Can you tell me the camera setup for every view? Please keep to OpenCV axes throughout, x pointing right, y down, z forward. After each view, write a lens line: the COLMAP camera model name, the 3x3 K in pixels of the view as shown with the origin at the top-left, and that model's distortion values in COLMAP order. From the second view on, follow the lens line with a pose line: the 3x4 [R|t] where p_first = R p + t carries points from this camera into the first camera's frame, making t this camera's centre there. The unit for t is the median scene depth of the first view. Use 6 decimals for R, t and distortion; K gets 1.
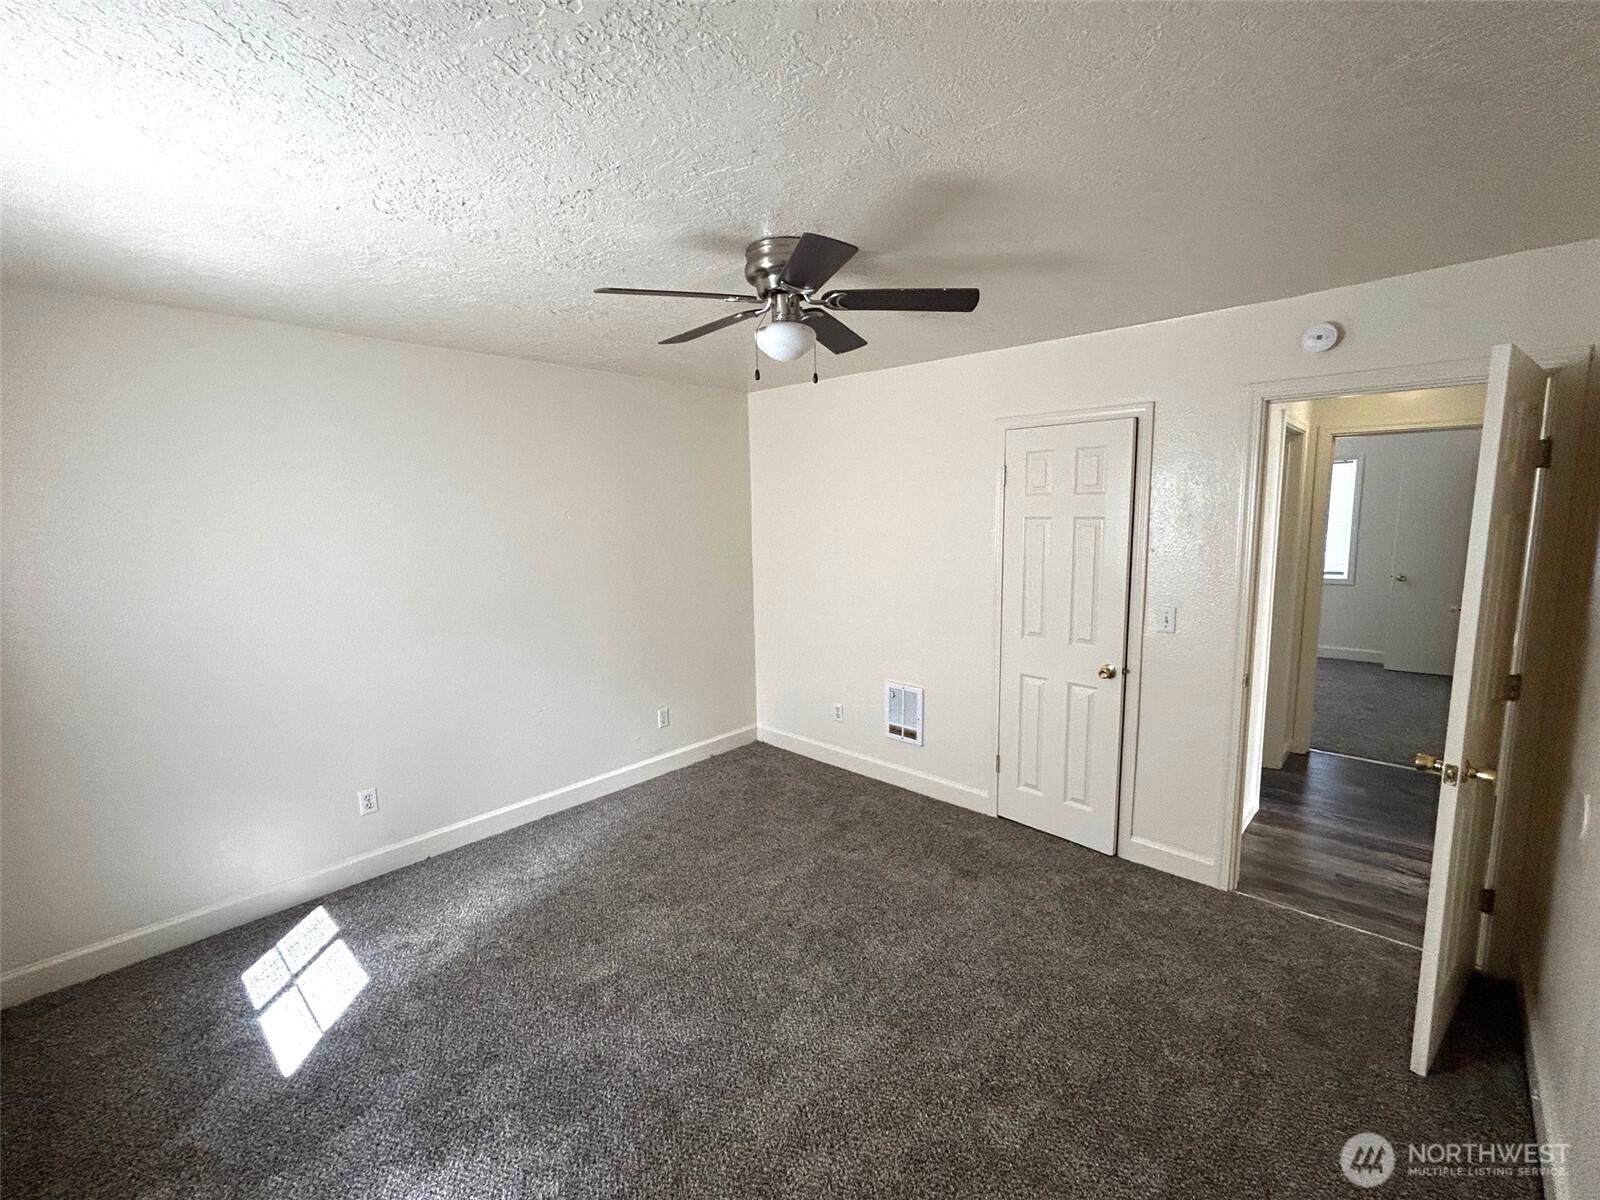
lens RADIAL K [[696.1, 0, 796.2], [0, 696.1, 601.3], [0, 0, 1]] dist [0.001067, 0.000666]
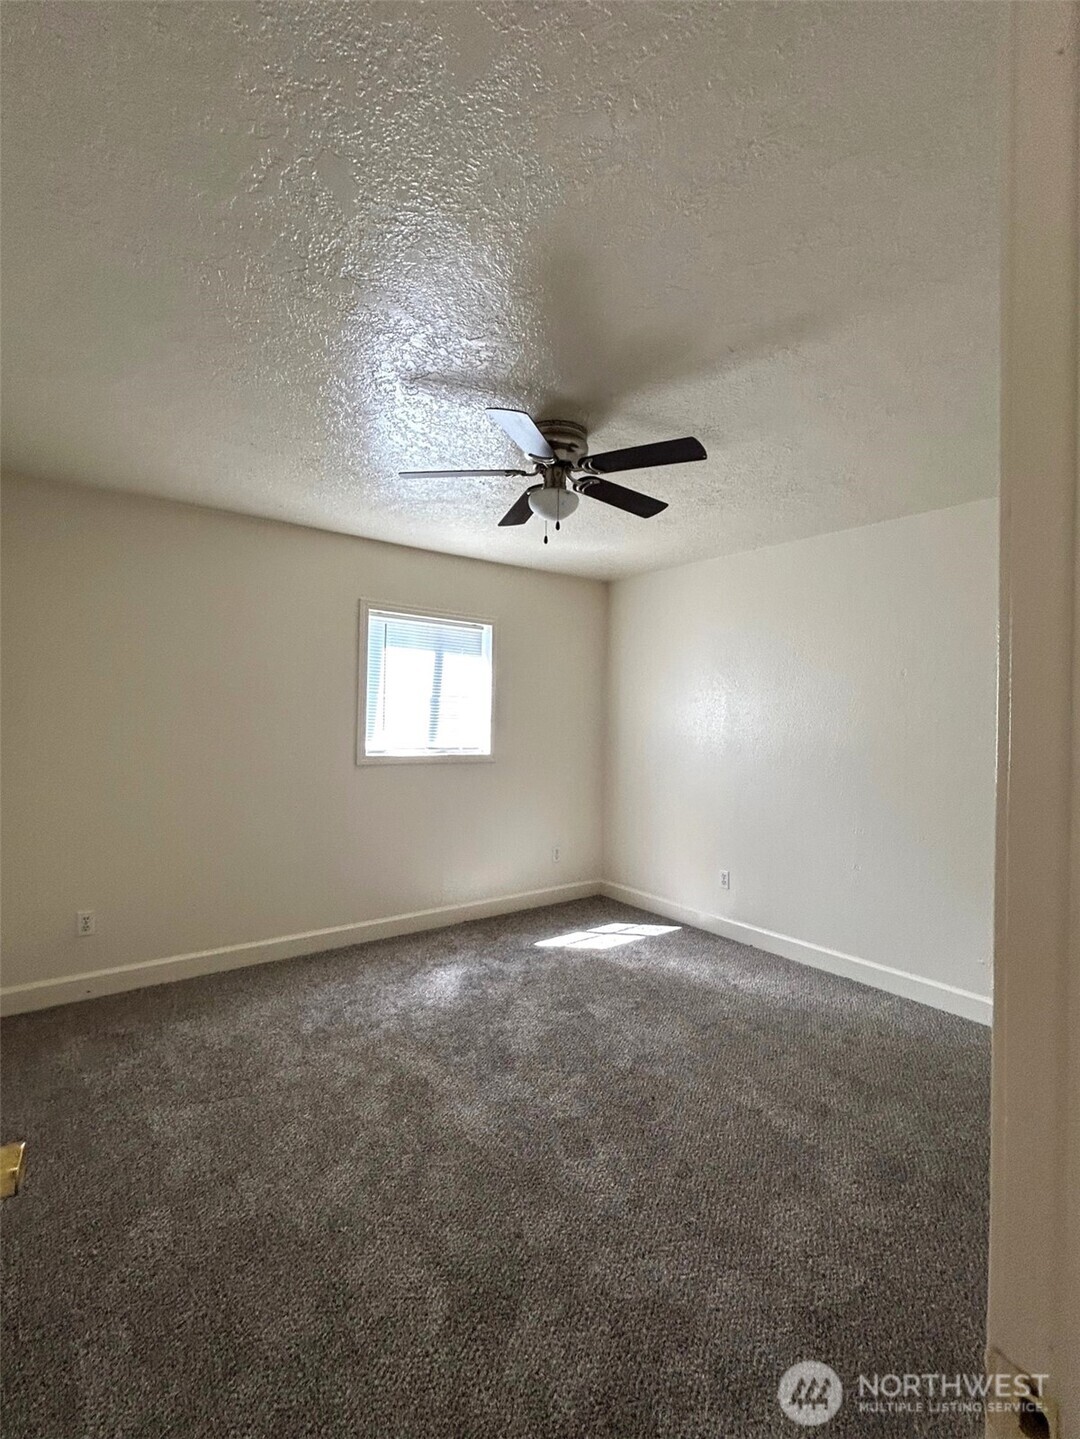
lens RADIAL K [[626.0, 0, 540.0], [0, 626.0, 719.5], [0, 0, 1]] dist [0.001067, 0.000666]
pose [[-0.150250, 0.027706, -0.988260, 0.825277], [-0.141198, 0.988759, 0.049187, -0.062986], [0.978513, 0.146930, -0.144649, 0.880966]]
